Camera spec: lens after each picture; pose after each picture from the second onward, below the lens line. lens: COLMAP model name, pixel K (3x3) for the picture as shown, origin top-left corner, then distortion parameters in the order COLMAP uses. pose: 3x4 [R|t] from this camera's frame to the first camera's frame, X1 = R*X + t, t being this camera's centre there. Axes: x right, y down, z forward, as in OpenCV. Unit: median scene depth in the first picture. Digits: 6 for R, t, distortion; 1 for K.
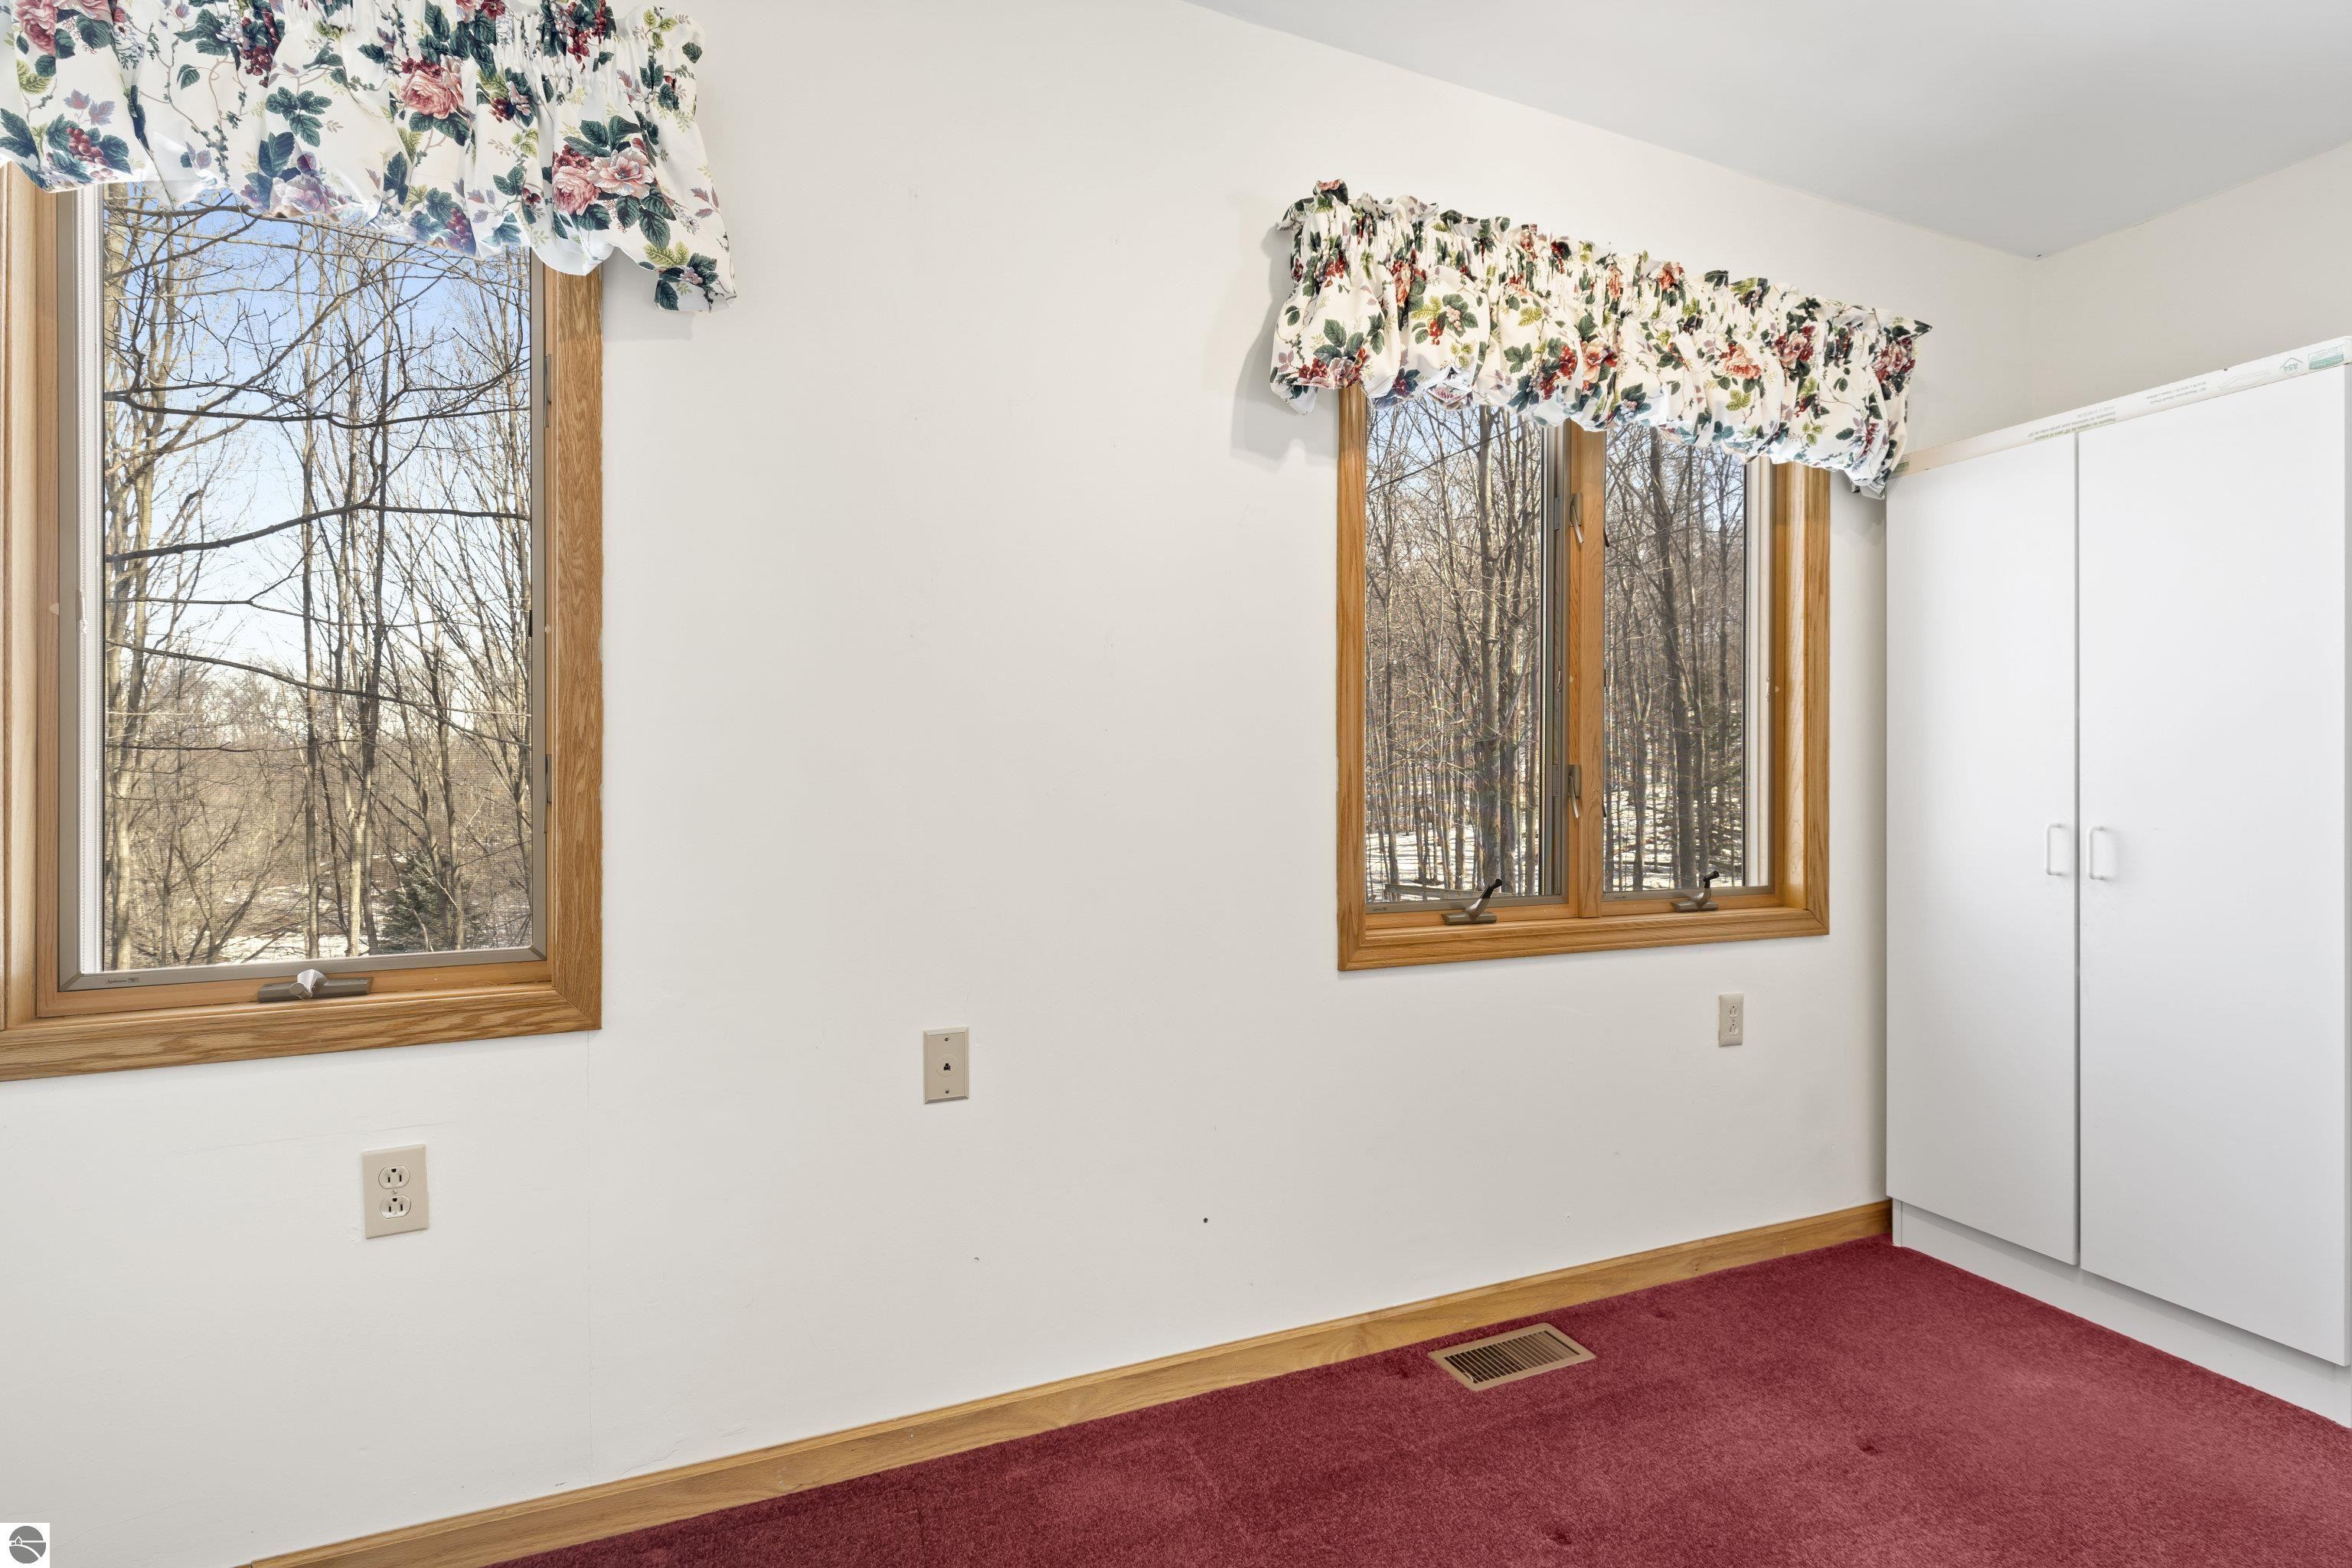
lens RADIAL K [[1062.6, 0, 1176.1], [0, 1062.6, 794.4], [0, 0, 1]] dist [0.004633, -0.000689]
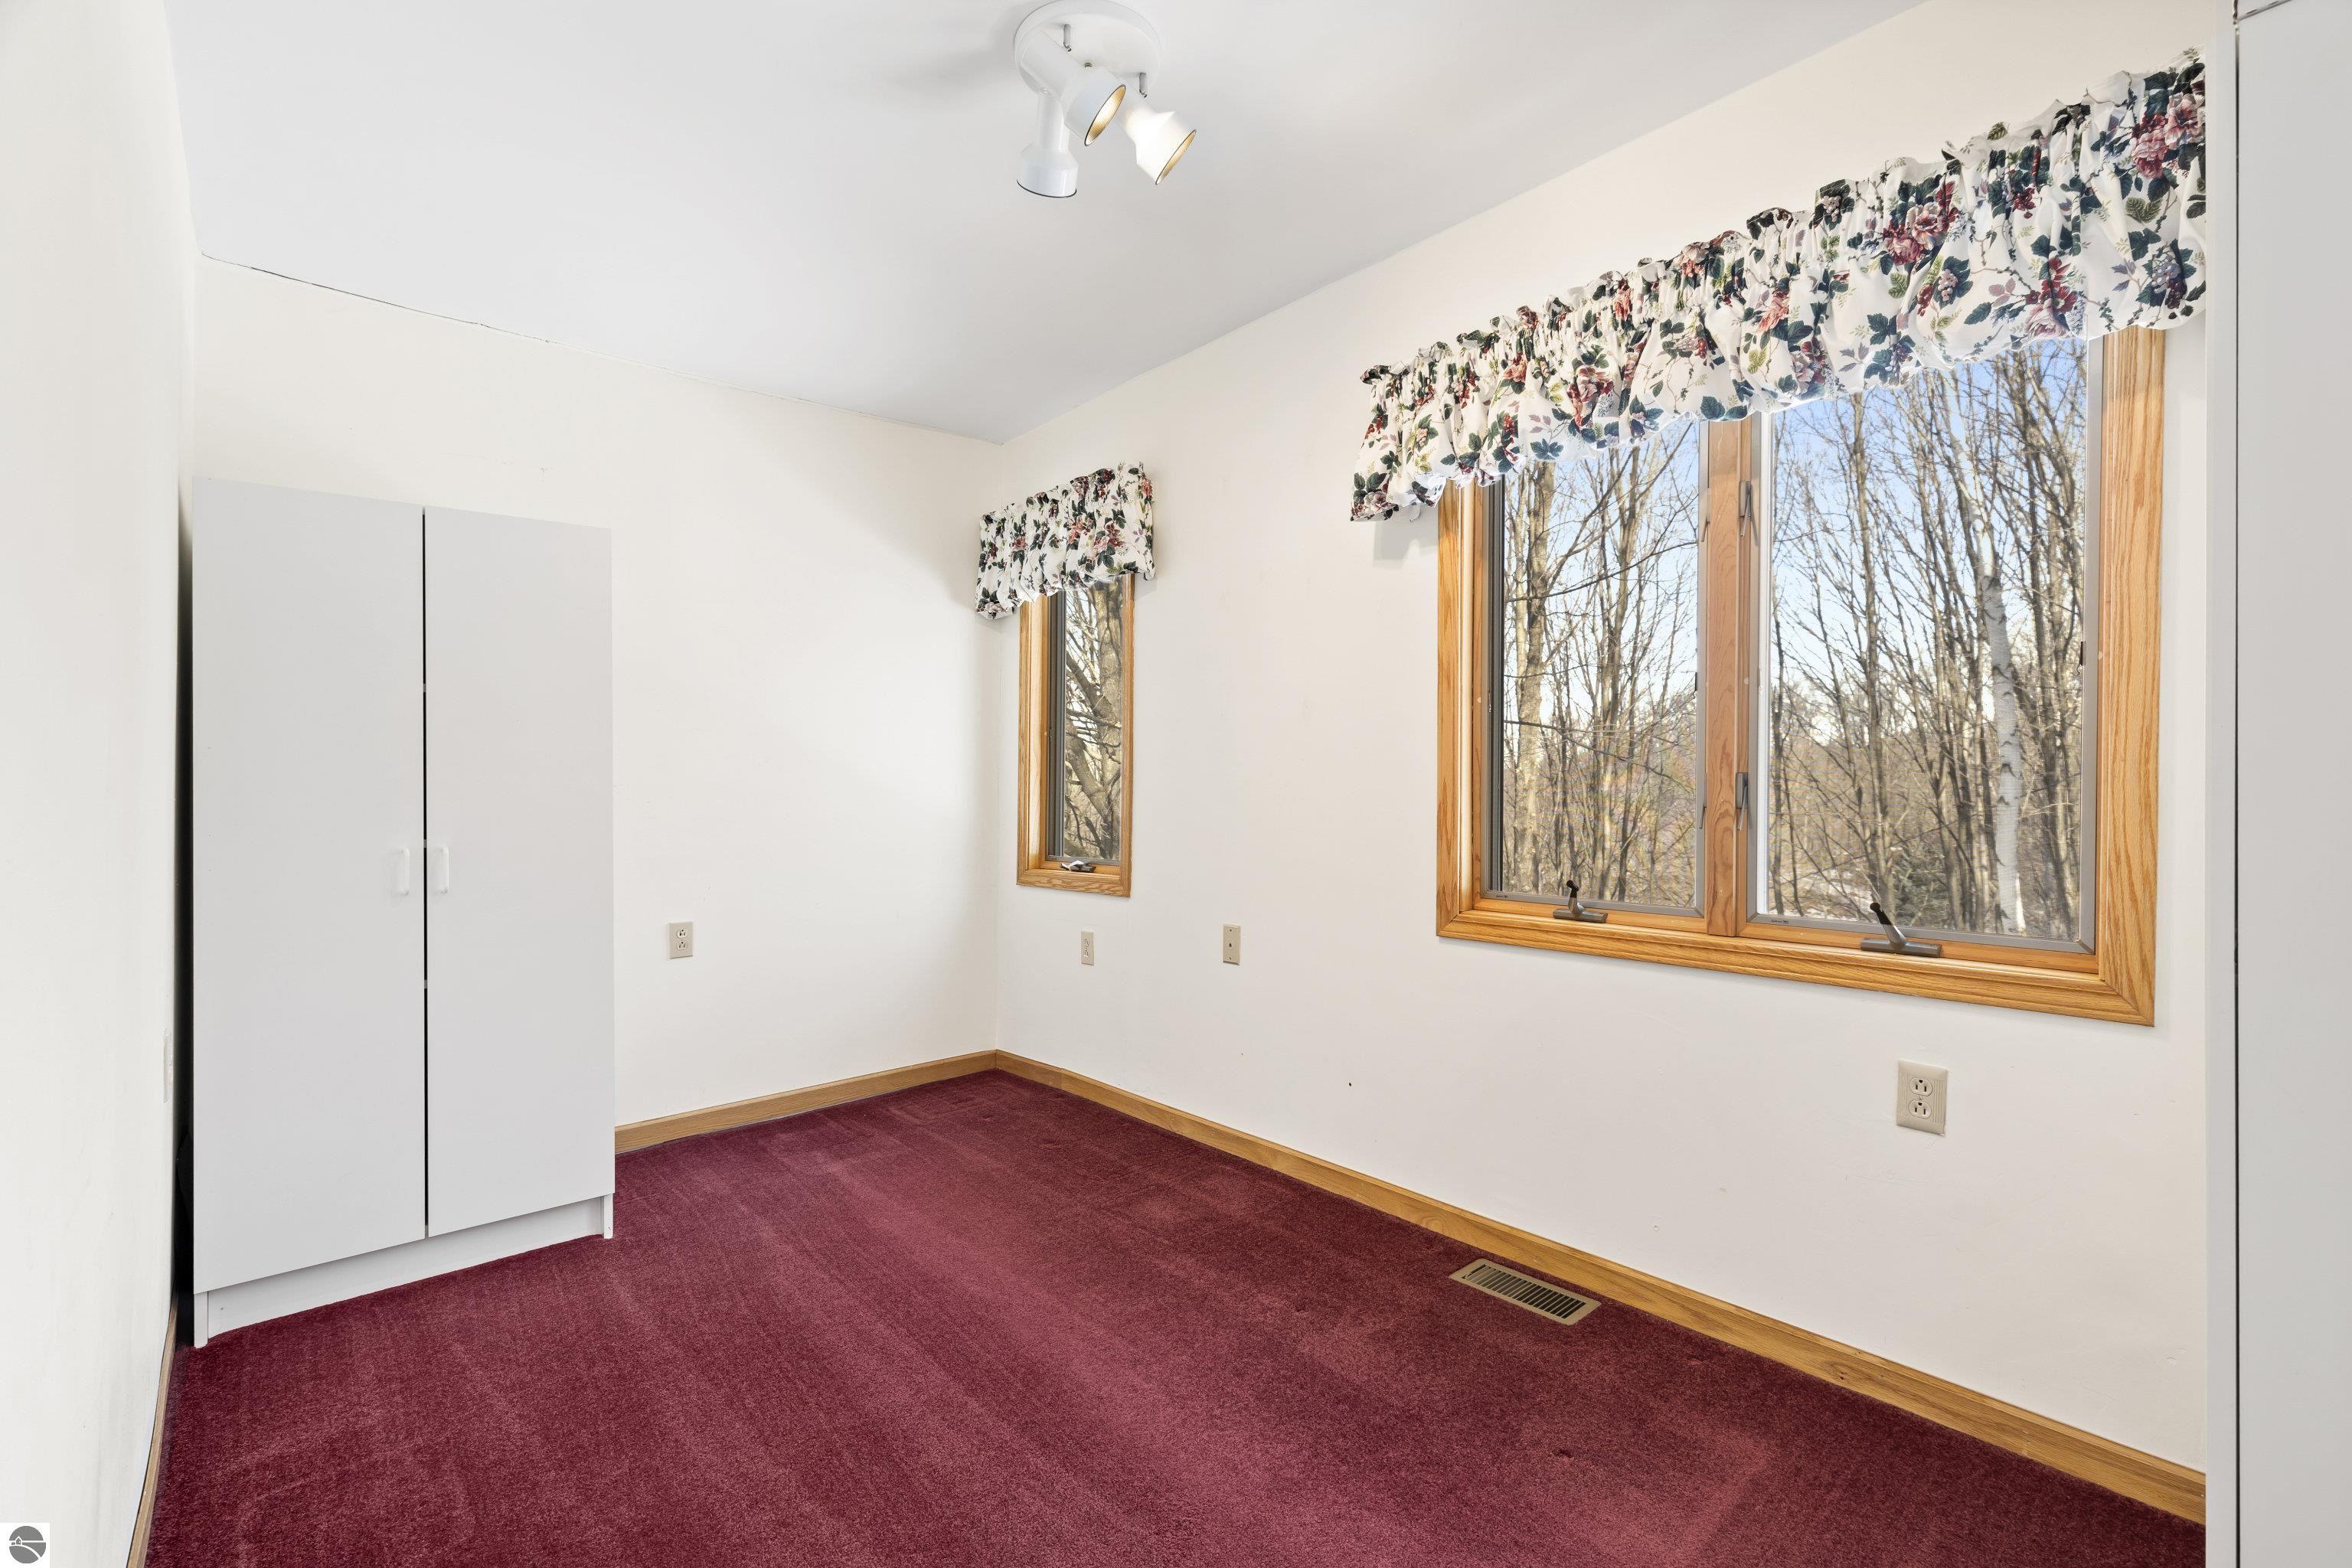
lens RADIAL K [[1062.6, 0, 1174.3], [0, 1062.6, 787.6], [0, 0, 1]] dist [0.004633, -0.000689]
pose [[0.308869, 0.000369, -0.951104, 1.306219], [-0.001406, 0.999999, -0.000069, -0.015768], [0.951103, 0.001359, 0.308869, 0.287172]]
